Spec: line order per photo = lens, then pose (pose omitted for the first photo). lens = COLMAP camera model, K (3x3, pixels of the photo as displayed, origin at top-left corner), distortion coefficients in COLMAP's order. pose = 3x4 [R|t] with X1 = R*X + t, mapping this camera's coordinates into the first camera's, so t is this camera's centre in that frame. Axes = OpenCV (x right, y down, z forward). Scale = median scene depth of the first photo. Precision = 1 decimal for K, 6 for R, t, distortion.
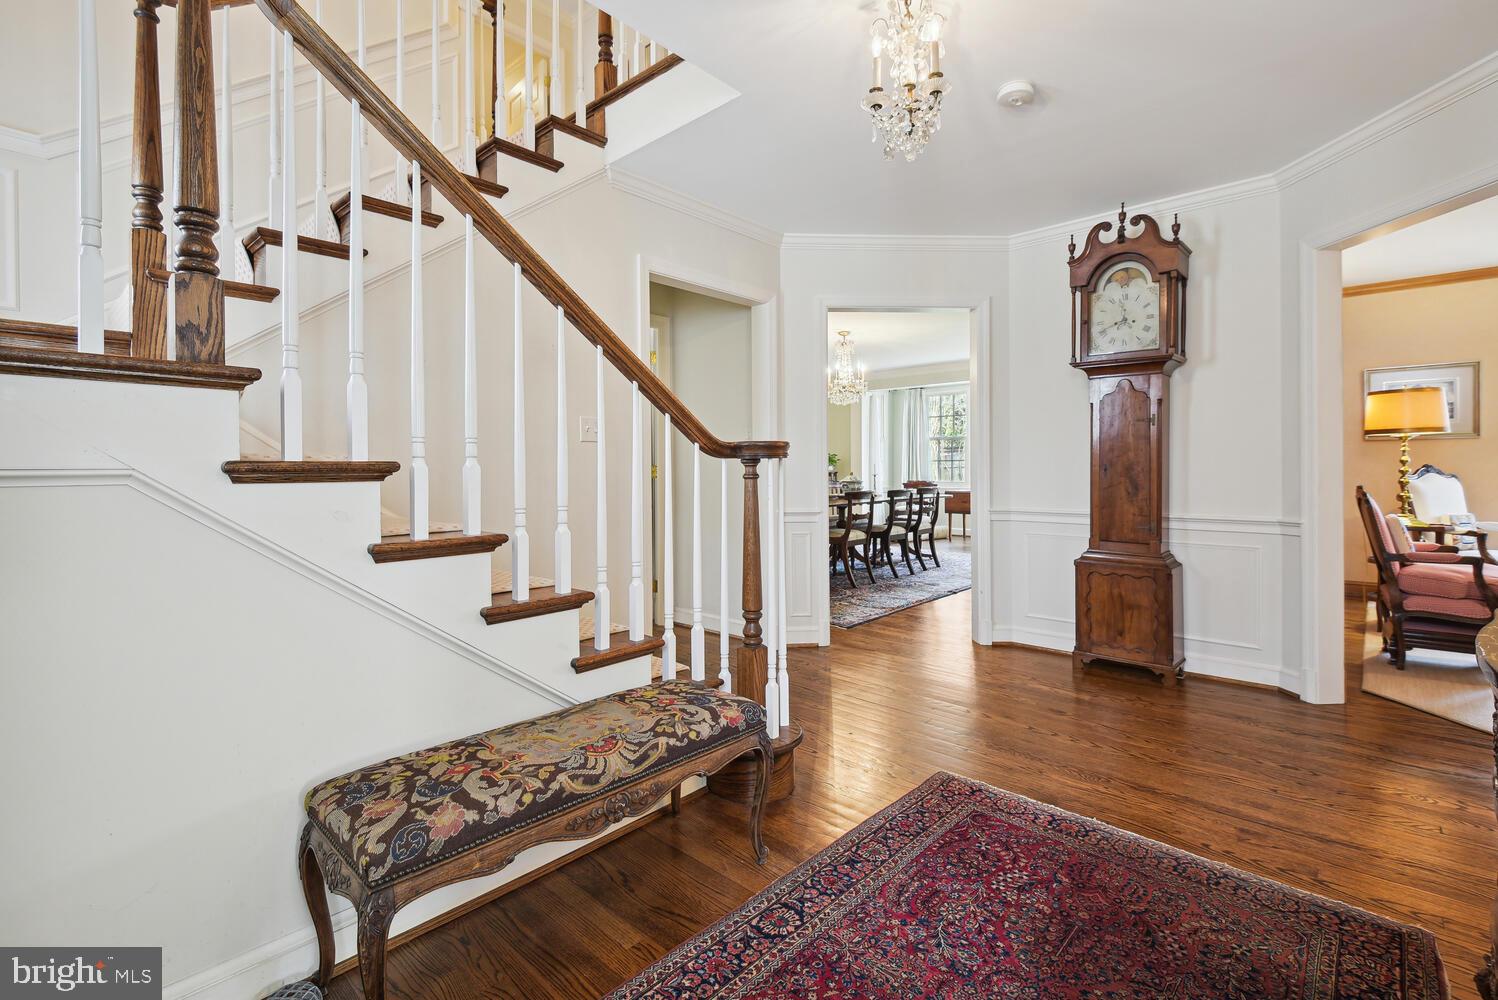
lens RADIAL K [[684.2, 0, 760.1], [0, 684.2, 467.9], [0, 0, 1]] dist [0.002296, -0.000173]
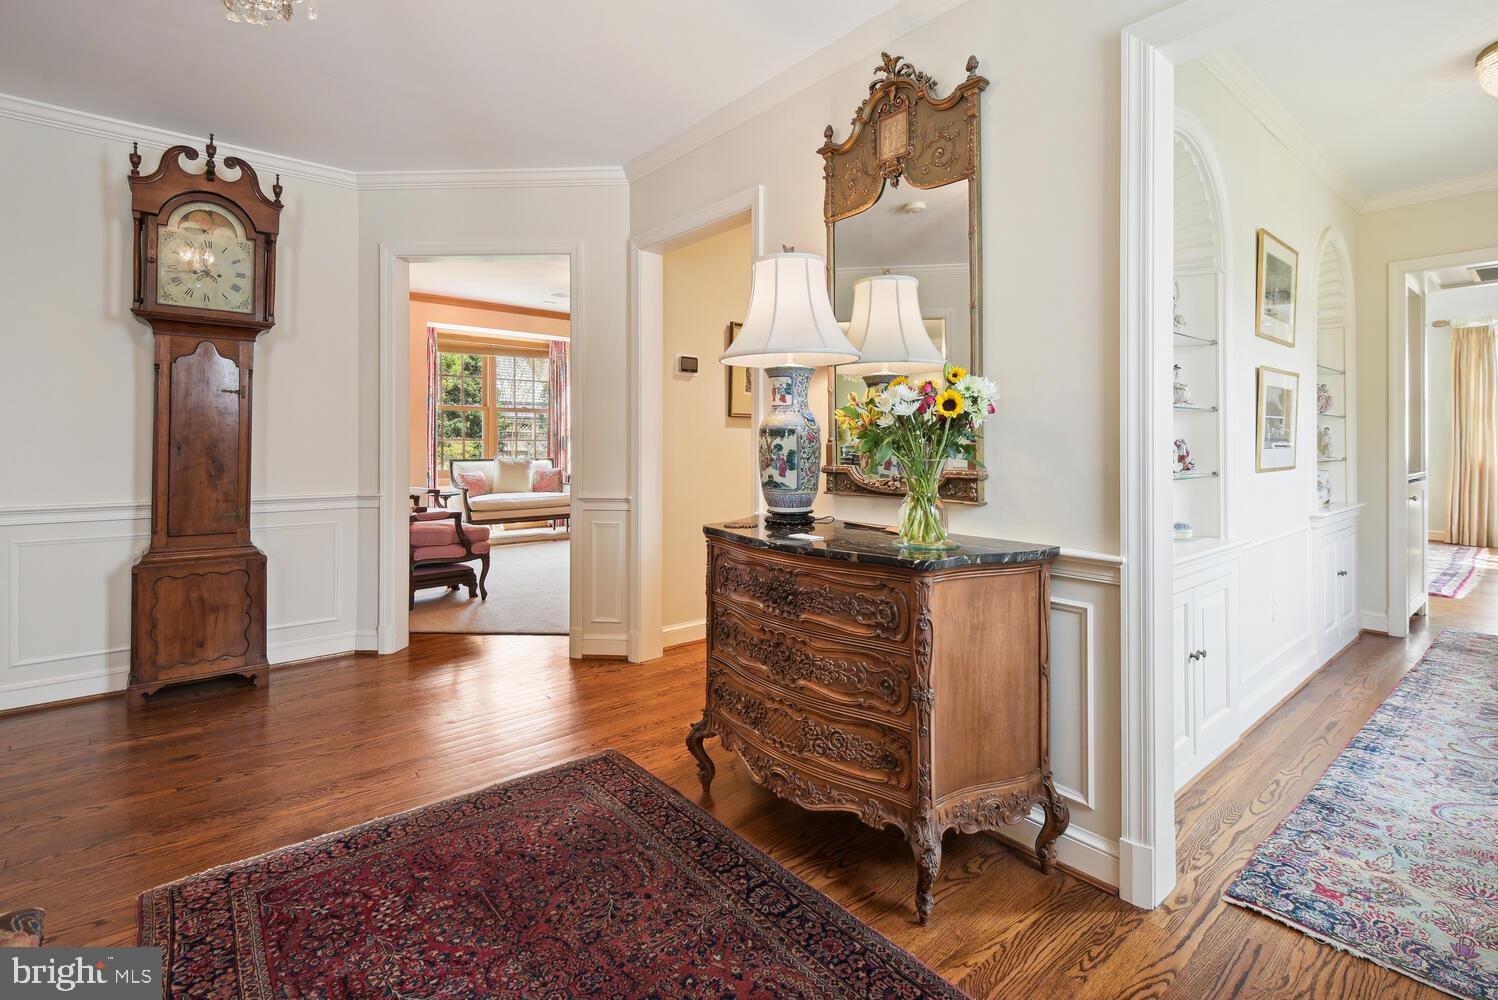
lens RADIAL K [[710.0, 0, 778.1], [0, 710.0, 435.2], [0, 0, 1]] dist [0.001152, -0.001072]
pose [[0.112891, 0.013291, 0.993518, -0.277183], [-0.000805, 0.999911, -0.013285, -0.002753], [-0.993607, 0.000700, 0.112892, 0.216120]]
